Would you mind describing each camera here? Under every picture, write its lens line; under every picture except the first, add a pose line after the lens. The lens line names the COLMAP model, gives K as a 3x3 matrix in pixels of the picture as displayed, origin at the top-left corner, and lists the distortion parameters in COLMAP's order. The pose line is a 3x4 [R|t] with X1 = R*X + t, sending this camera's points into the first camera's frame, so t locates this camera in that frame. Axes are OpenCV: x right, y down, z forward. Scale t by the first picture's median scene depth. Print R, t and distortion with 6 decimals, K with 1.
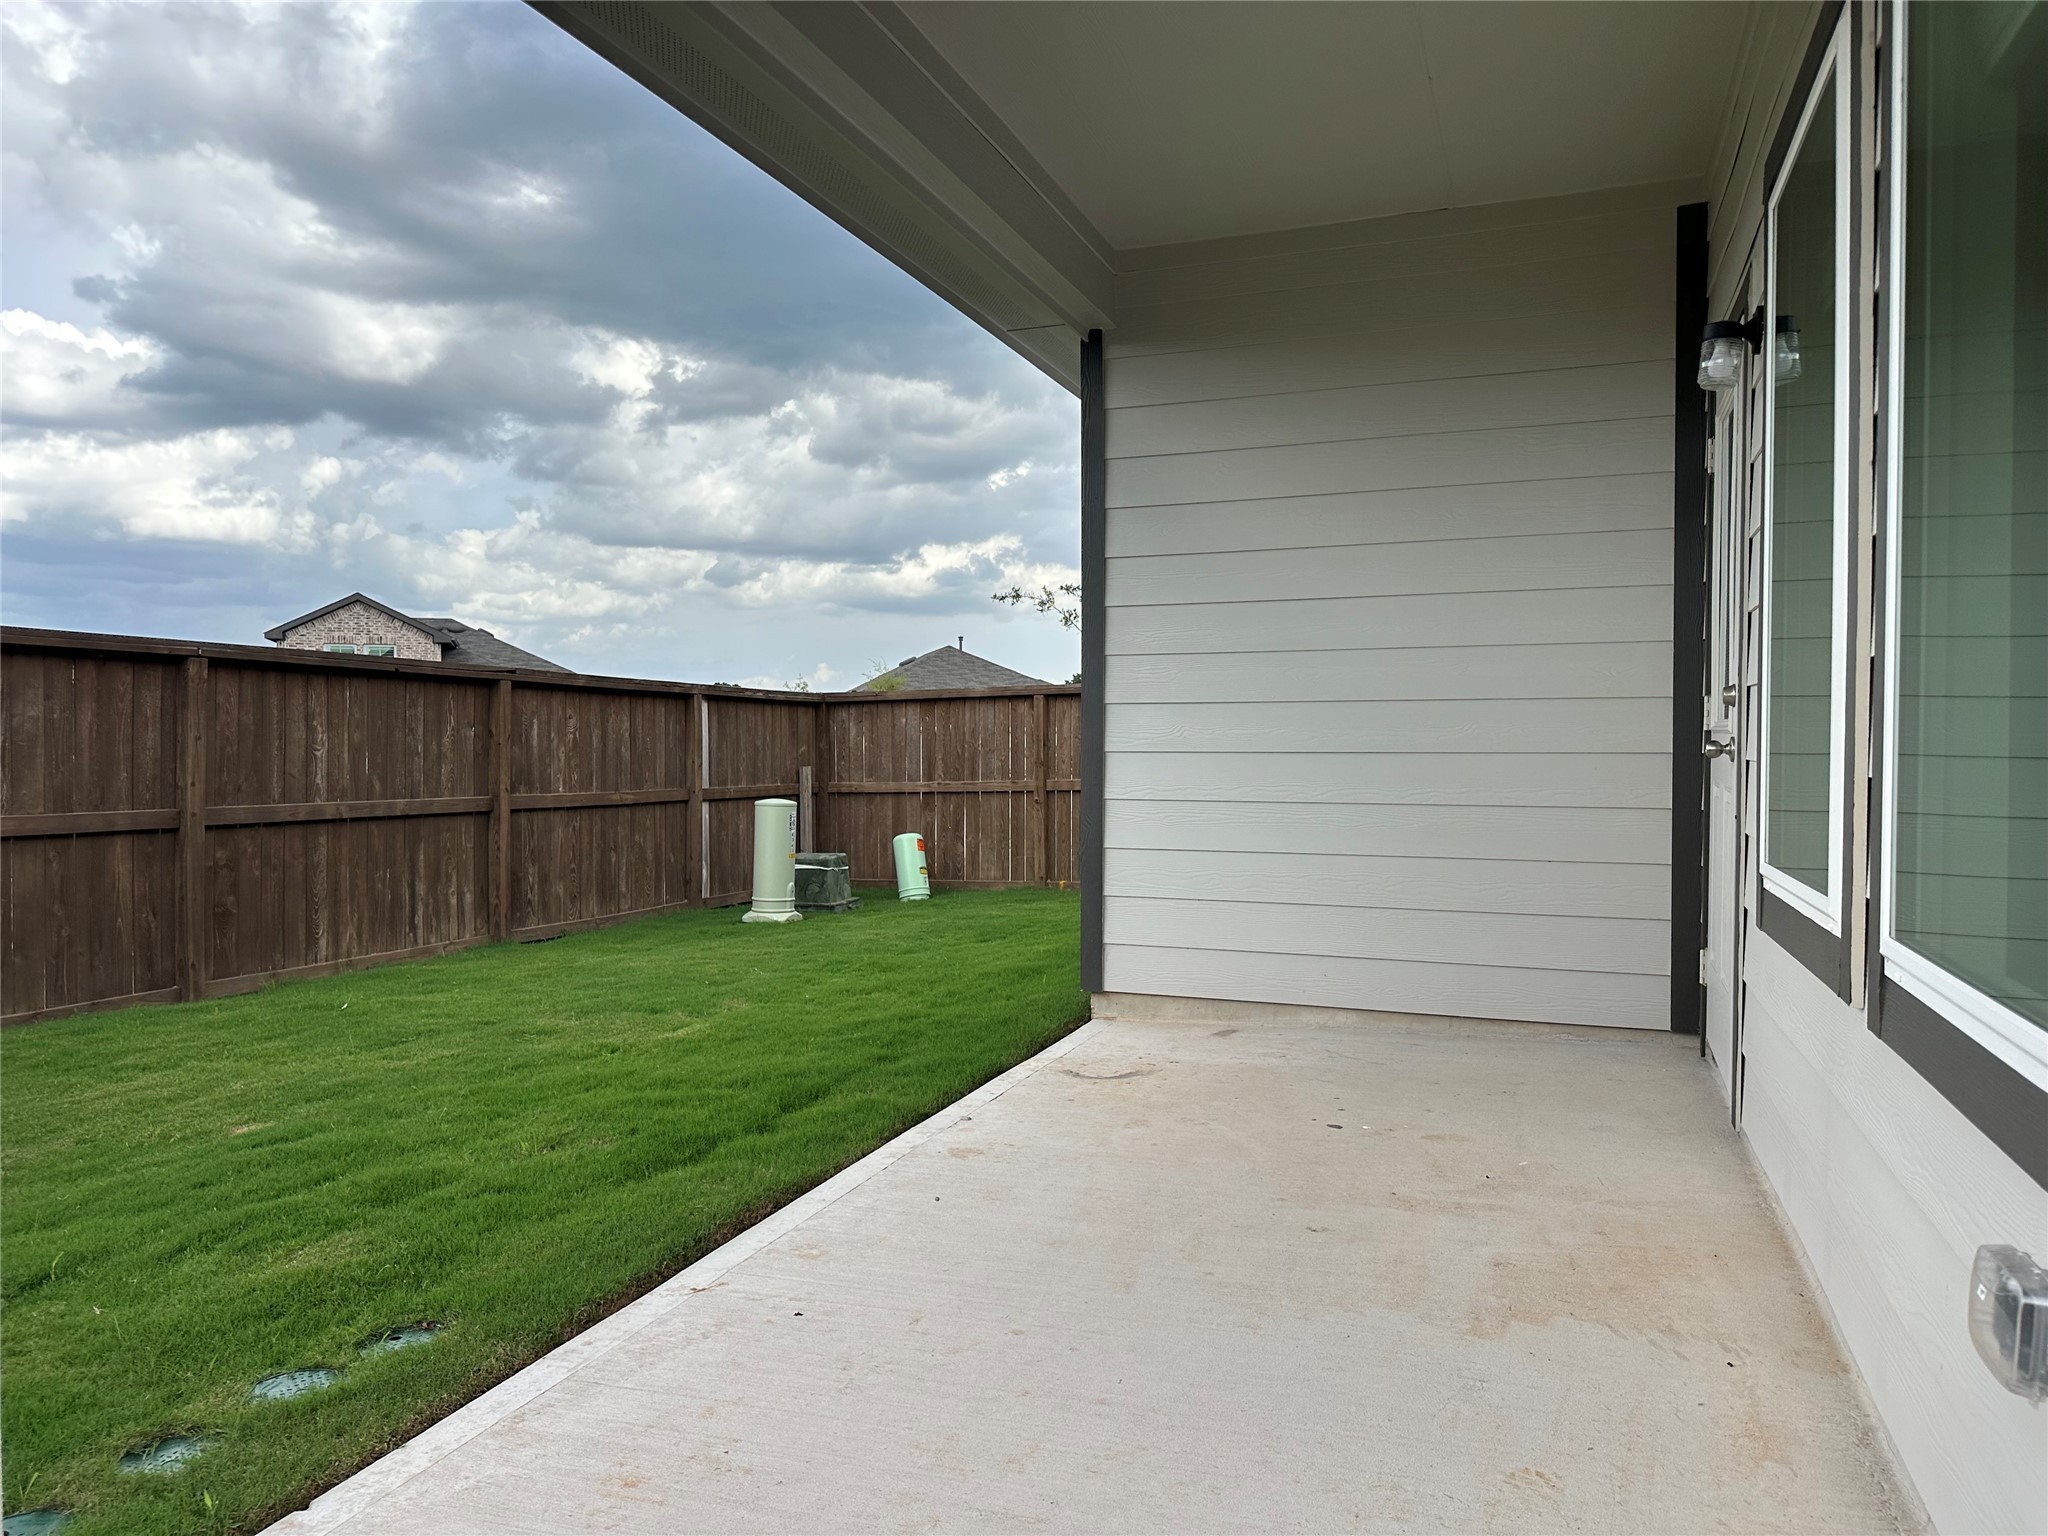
lens RADIAL K [[1391.7, 0, 1015.7], [0, 1391.7, 778.3], [0, 0, 1]] dist [0.105441, -0.183437]
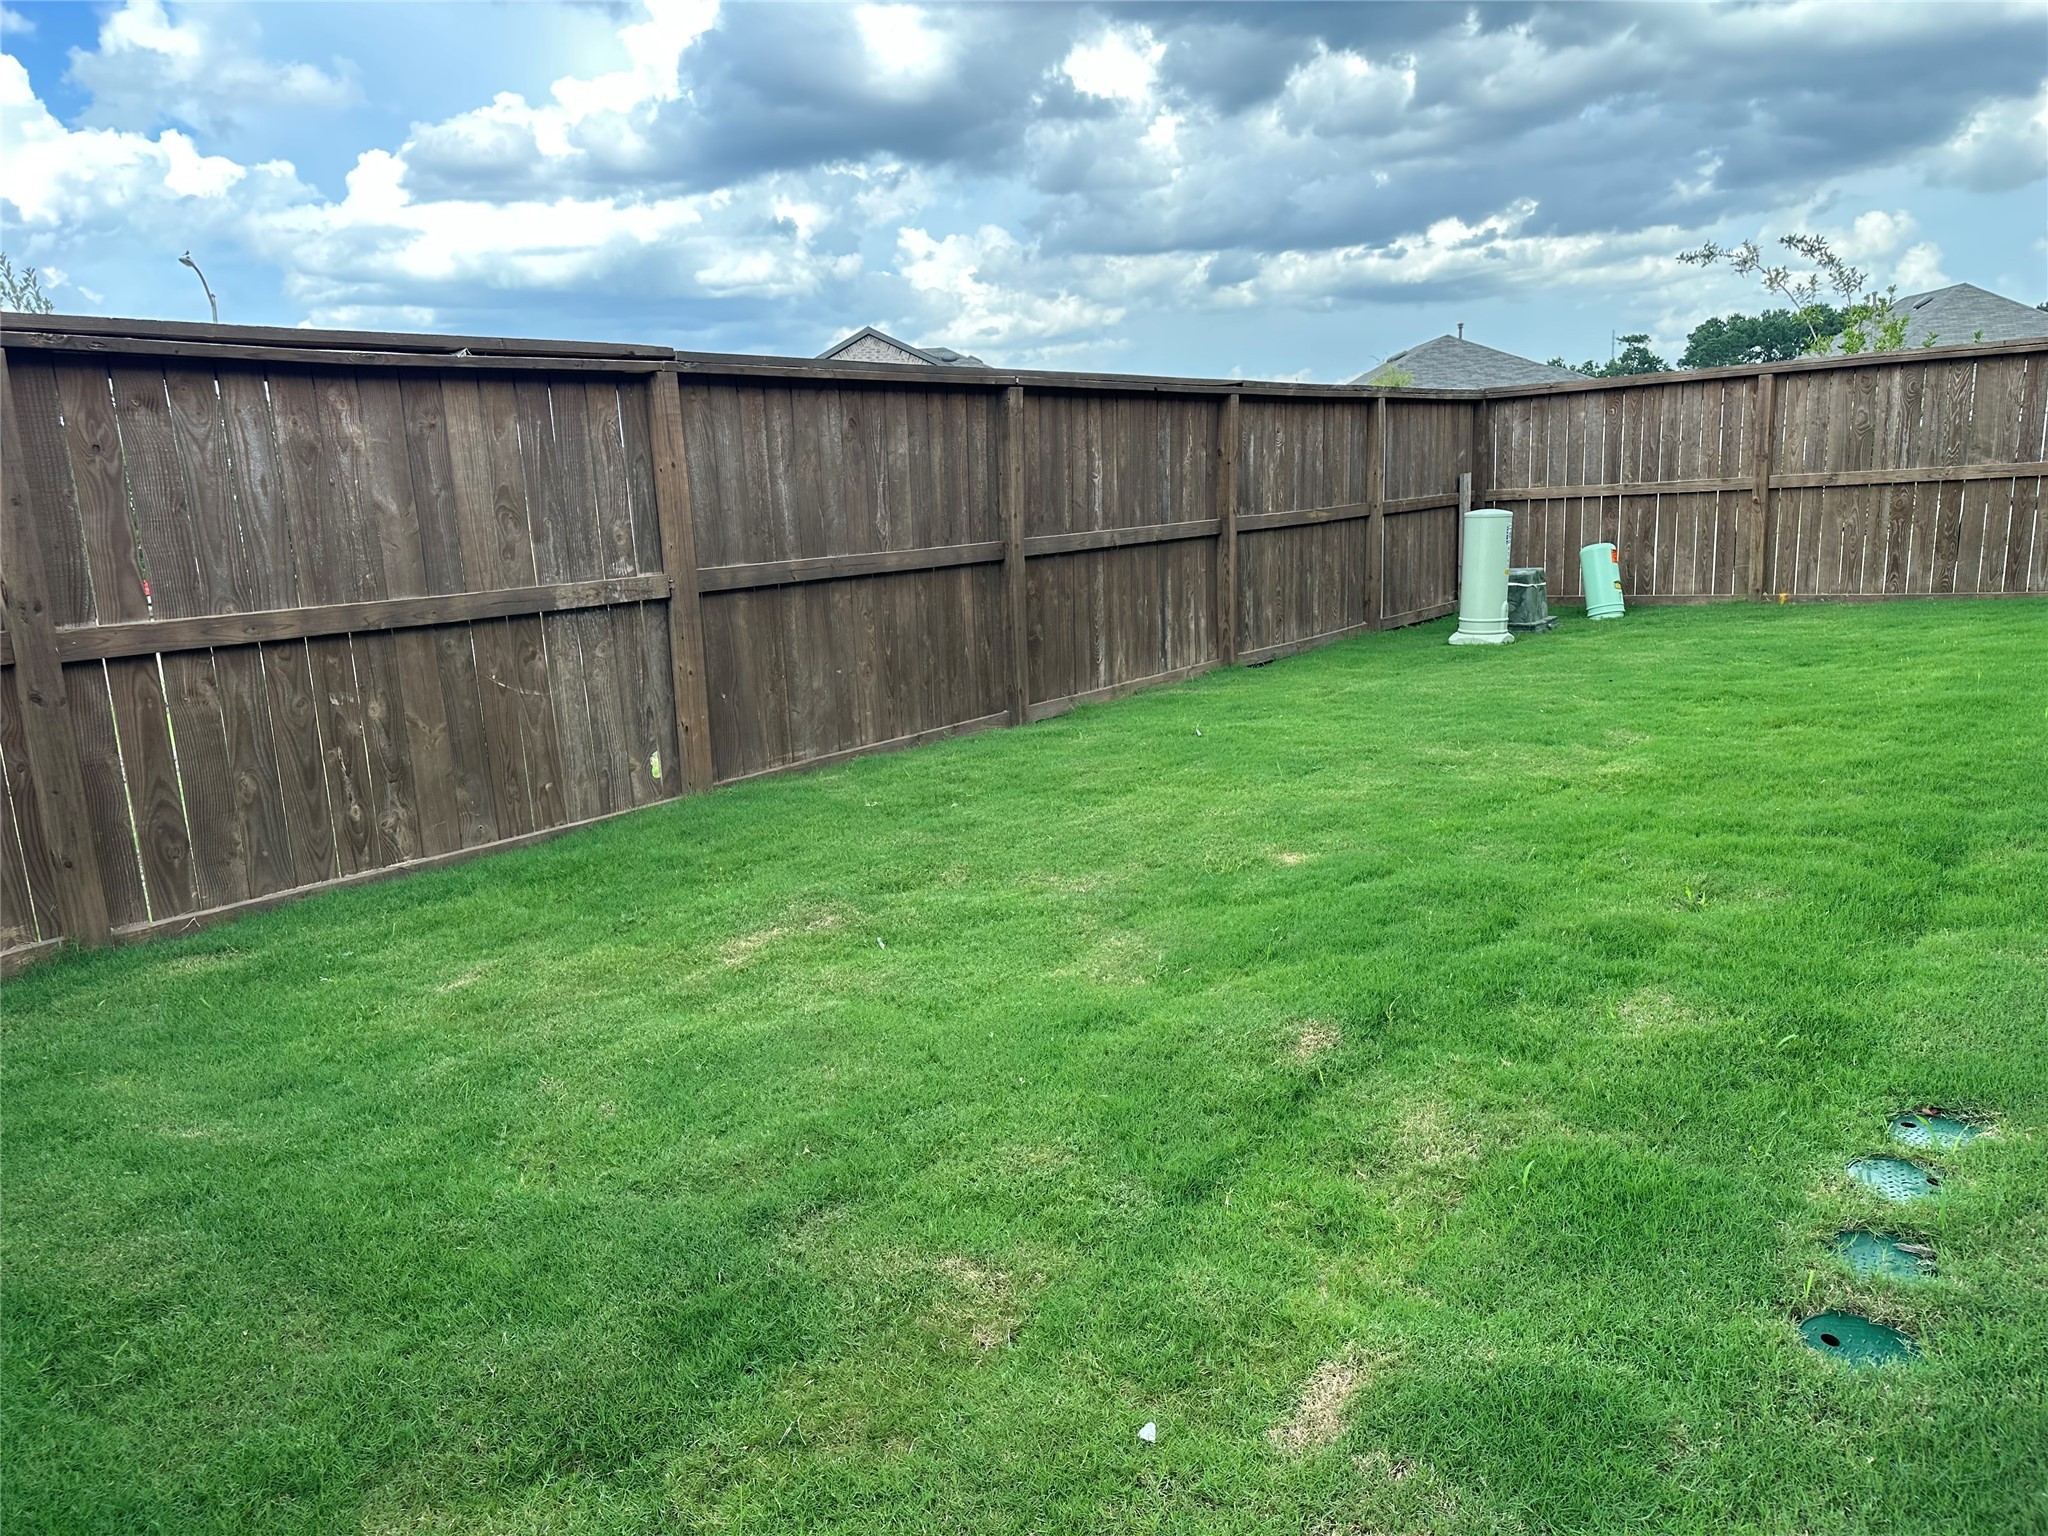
lens RADIAL K [[1391.7, 0, 1015.7], [0, 1391.7, 778.3], [0, 0, 1]] dist [0.105441, -0.183437]
pose [[0.952436, 0.020556, -0.304043, -0.207314], [0.040390, 0.980405, 0.192809, -0.003528], [0.302049, -0.195918, 0.932943, 0.011469]]
